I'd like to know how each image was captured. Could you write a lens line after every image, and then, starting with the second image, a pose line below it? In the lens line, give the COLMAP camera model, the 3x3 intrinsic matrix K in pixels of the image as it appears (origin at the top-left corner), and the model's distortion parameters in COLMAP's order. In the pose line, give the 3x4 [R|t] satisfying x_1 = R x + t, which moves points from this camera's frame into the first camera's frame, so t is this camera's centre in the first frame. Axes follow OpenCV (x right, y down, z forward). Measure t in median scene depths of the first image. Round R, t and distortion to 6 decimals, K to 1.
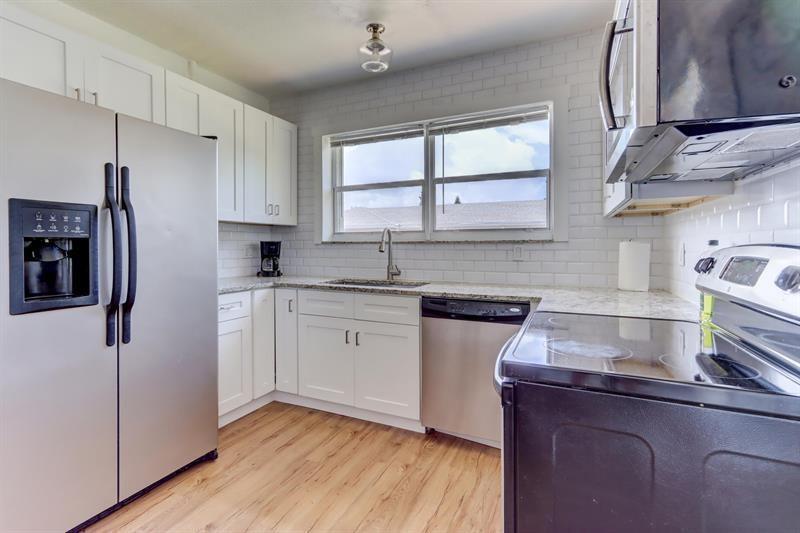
lens RADIAL K [[380.0, 0, 395.0], [0, 380.0, 250.6], [0, 0, 1]] dist [0.001144, 0.001532]
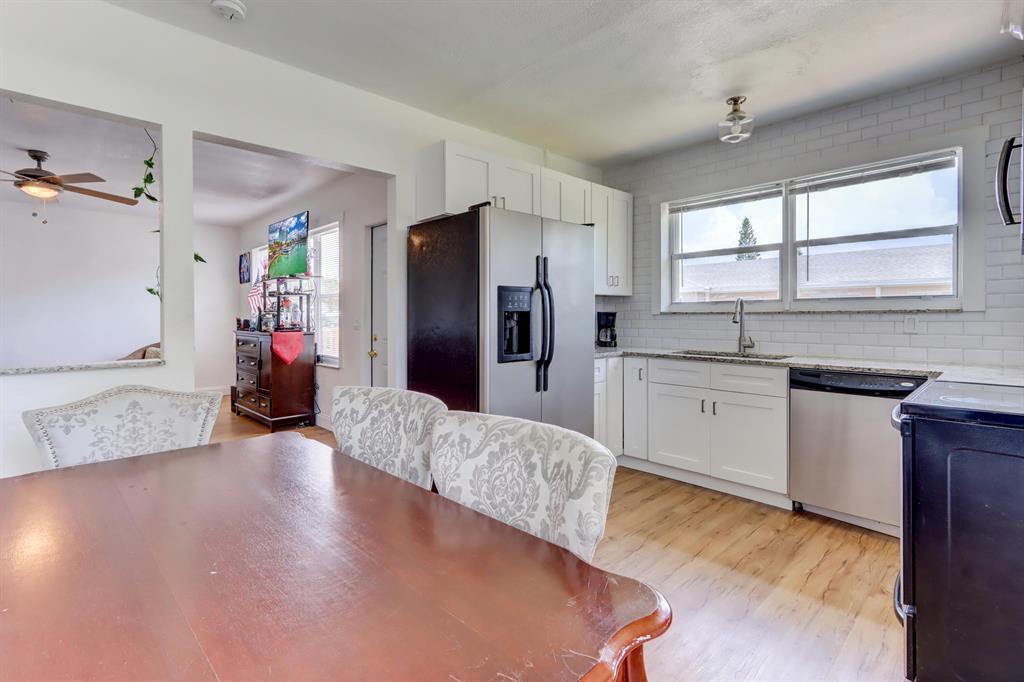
lens RADIAL K [[486.4, 0, 505.6], [0, 486.4, 320.7], [0, 0, 1]] dist [0.001144, 0.001532]
pose [[0.931179, 0.002282, -0.364556, -0.139721], [-0.003306, 0.999992, -0.002185, 0.003094], [0.364548, 0.003240, 0.931179, -0.395705]]
